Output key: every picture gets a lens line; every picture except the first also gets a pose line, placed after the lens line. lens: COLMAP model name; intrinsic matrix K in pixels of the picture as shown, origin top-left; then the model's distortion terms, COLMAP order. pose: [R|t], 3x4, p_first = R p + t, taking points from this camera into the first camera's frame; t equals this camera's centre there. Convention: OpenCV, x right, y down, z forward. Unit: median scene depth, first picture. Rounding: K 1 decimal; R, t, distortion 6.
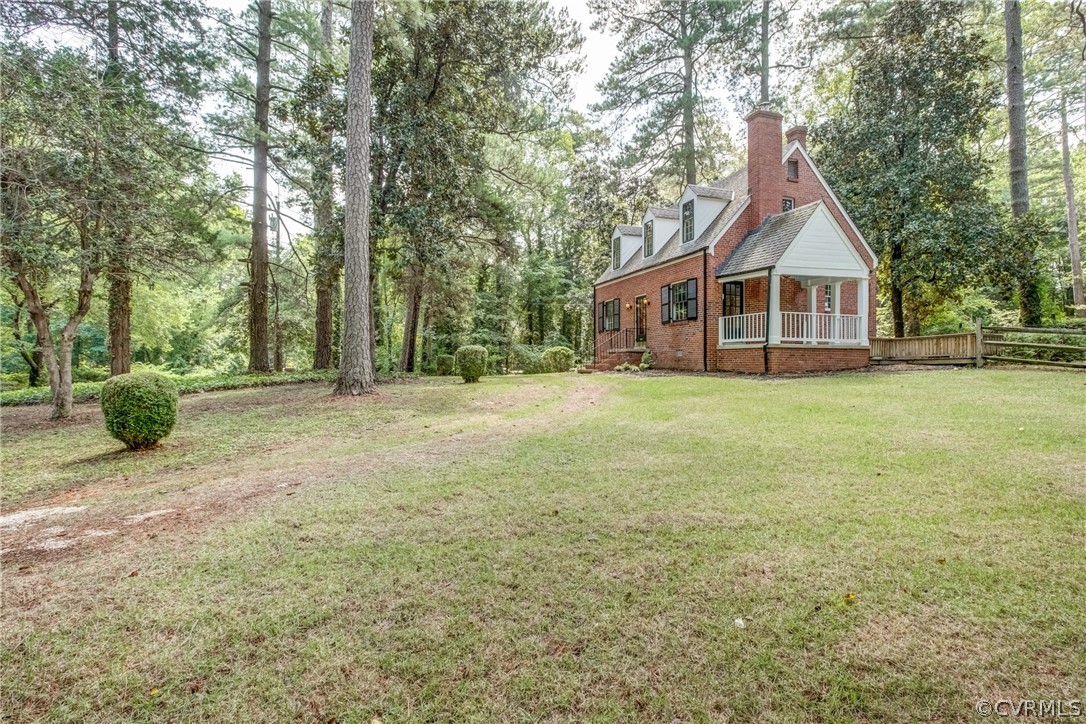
lens RADIAL K [[517.7, 0, 543.0], [0, 517.7, 362.0], [0, 0, 1]] dist [-0.036150, 0.028294]
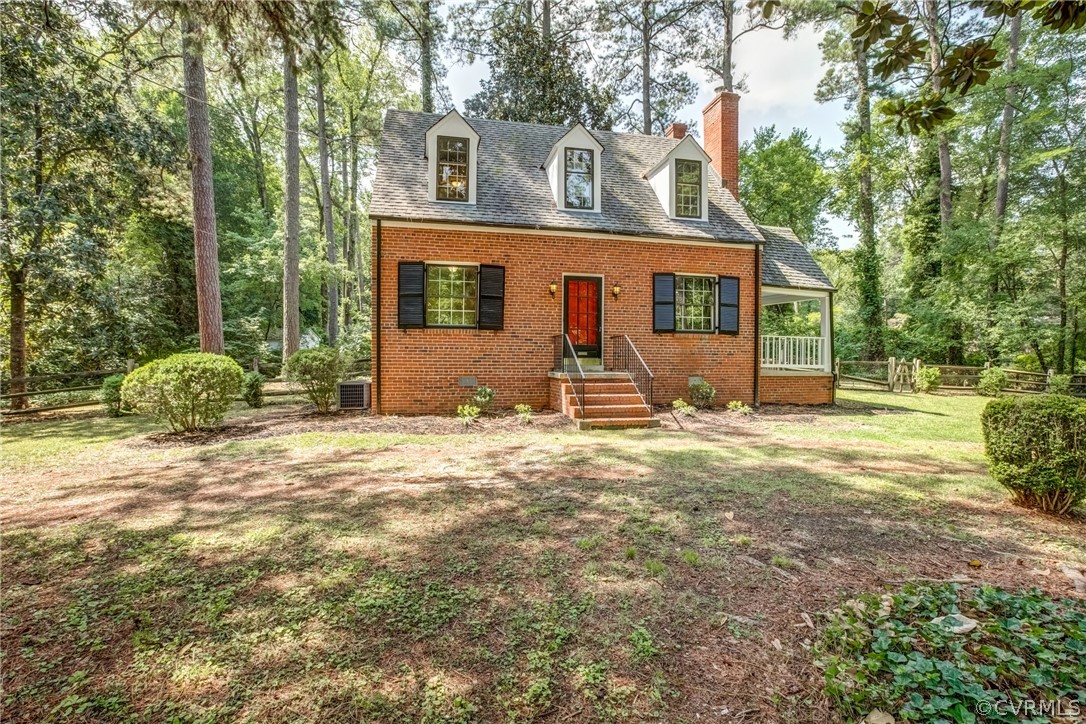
lens RADIAL K [[517.7, 0, 543.0], [0, 517.7, 362.0], [0, 0, 1]] dist [-0.036150, 0.028294]
pose [[0.099319, 0.002090, 0.995053, -0.389792], [-0.007366, 0.999972, -0.001365, -0.035119], [-0.995028, -0.007194, 0.099332, 1.034030]]
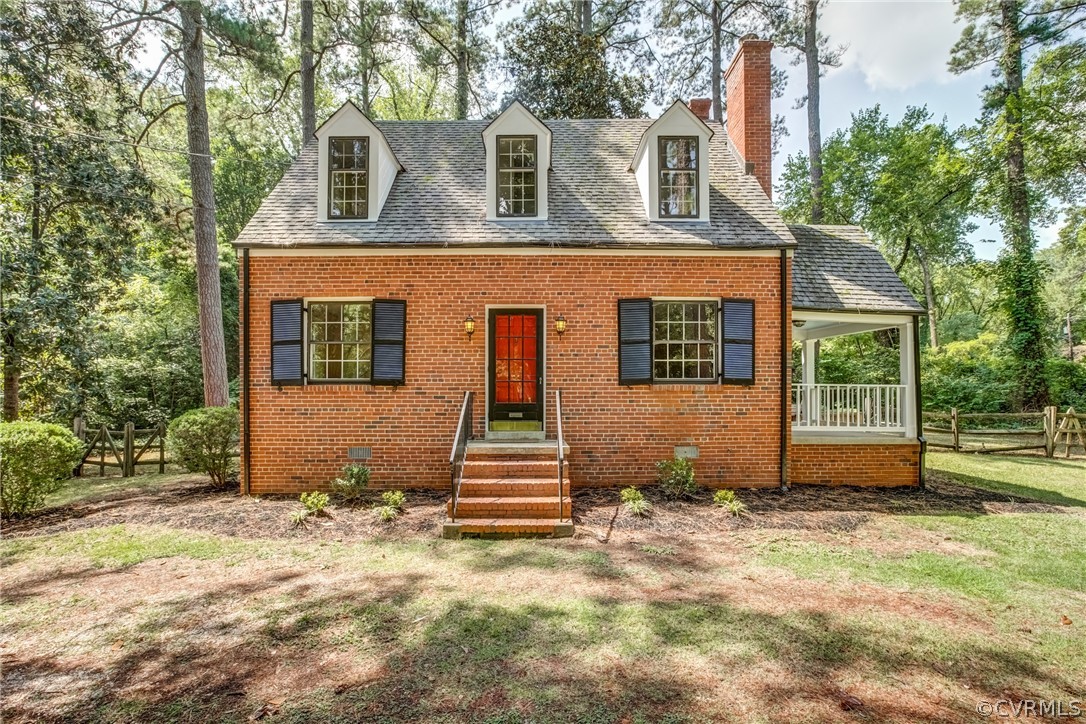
lens RADIAL K [[532.2, 0, 534.1], [0, 532.2, 396.6], [0, 0, 1]] dist [-0.029813, 0.017885]
pose [[0.307380, 0.008254, 0.951551, -0.213383], [-0.000402, 0.999963, -0.008544, -0.057117], [-0.951587, 0.002243, 0.307372, 0.898795]]
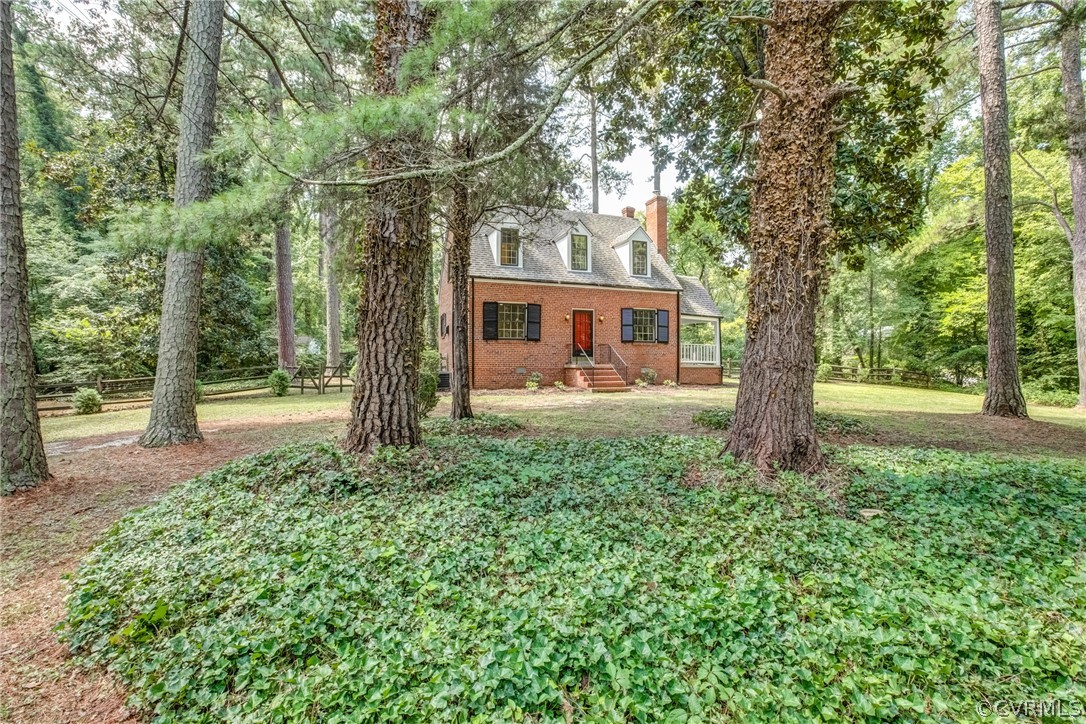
lens RADIAL K [[517.7, 0, 543.0], [0, 517.7, 362.0], [0, 0, 1]] dist [-0.036150, 0.028294]
pose [[-0.038456, 0.008024, 0.999228, -0.822247], [-0.003116, 0.999962, -0.008150, -0.021978], [-0.999255, -0.003427, -0.038430, 1.166155]]
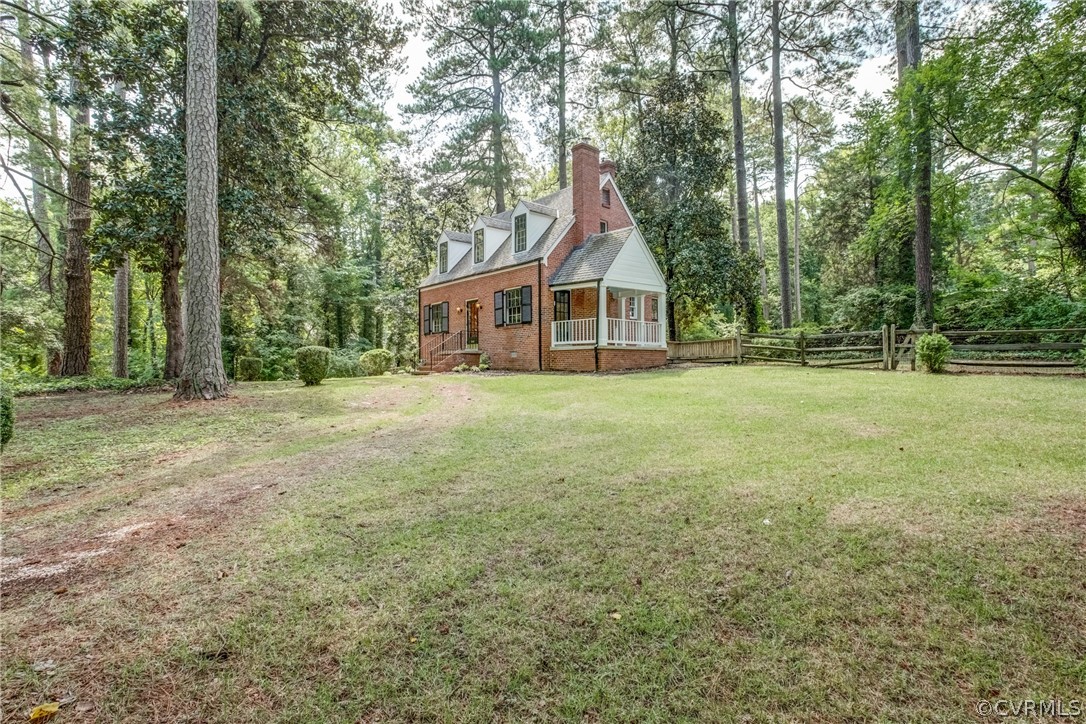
lens RADIAL K [[517.7, 0, 543.0], [0, 517.7, 362.0], [0, 0, 1]] dist [-0.036150, 0.028294]
pose [[0.915635, -0.006230, 0.401961, -0.104547], [0.010414, 0.999912, -0.008225, 0.007499], [-0.401875, 0.011717, 0.915620, -0.012269]]
